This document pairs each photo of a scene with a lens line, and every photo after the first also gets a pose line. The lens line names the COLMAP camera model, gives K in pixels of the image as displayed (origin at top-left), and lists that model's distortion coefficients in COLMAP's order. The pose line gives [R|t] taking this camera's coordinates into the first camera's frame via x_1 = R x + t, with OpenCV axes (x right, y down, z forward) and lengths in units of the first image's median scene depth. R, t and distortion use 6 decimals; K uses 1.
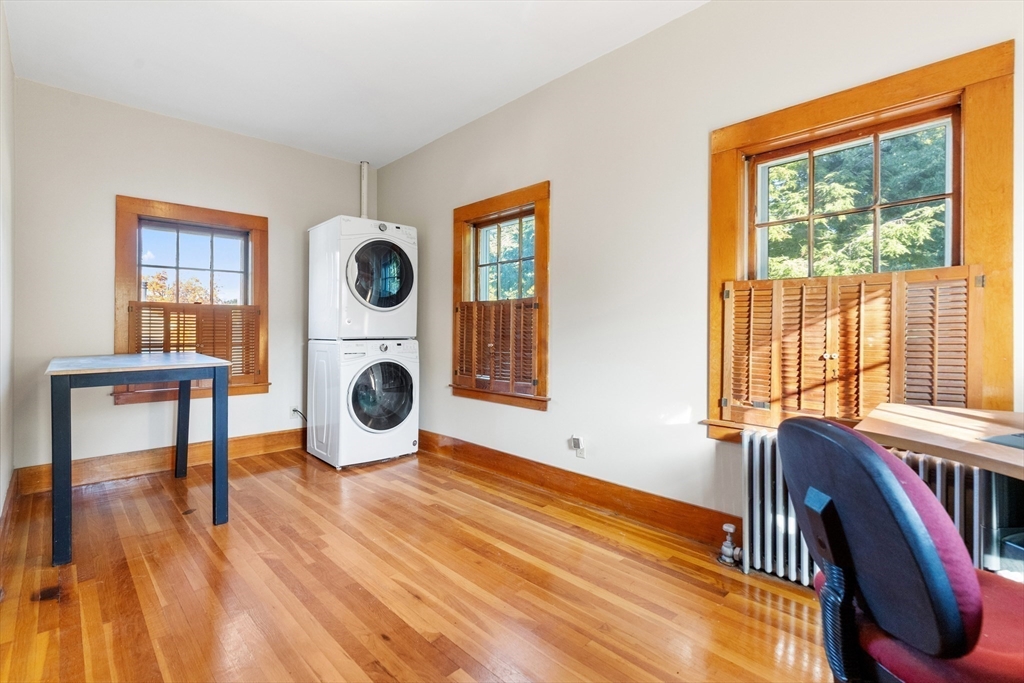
lens RADIAL K [[468.0, 0, 517.0], [0, 468.0, 343.7], [0, 0, 1]] dist [0.001510, 0.000282]
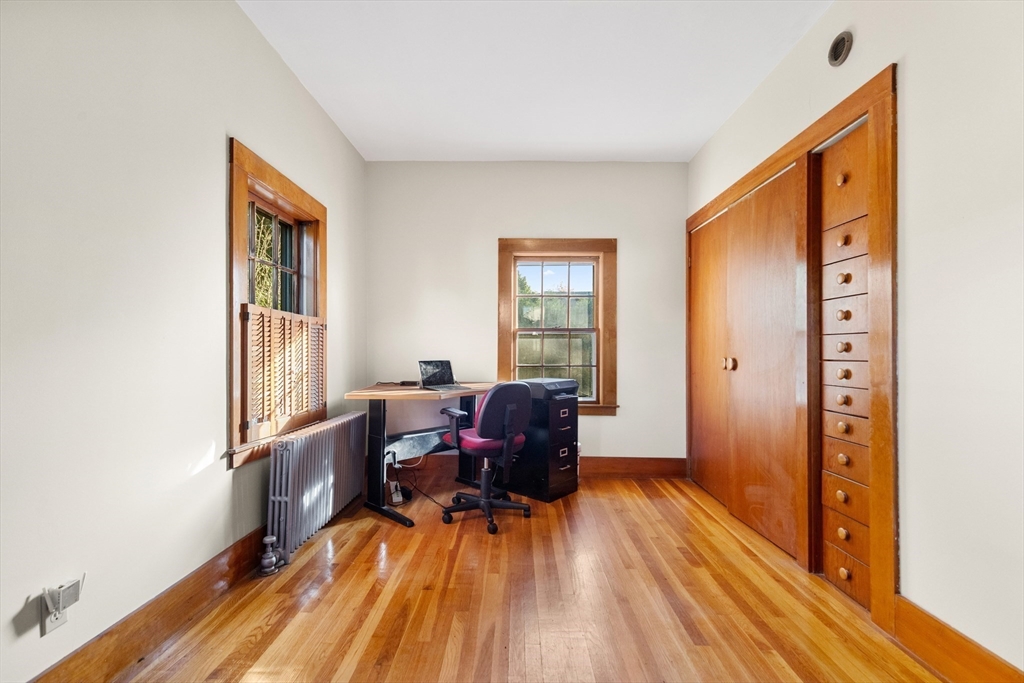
lens RADIAL K [[468.0, 0, 517.0], [0, 468.0, 343.7], [0, 0, 1]] dist [0.001510, 0.000282]
pose [[-0.713312, 0.002081, 0.700844, -0.654012], [0.003652, 0.999993, 0.000748, -0.045915], [-0.700838, 0.003093, -0.713314, 1.289462]]
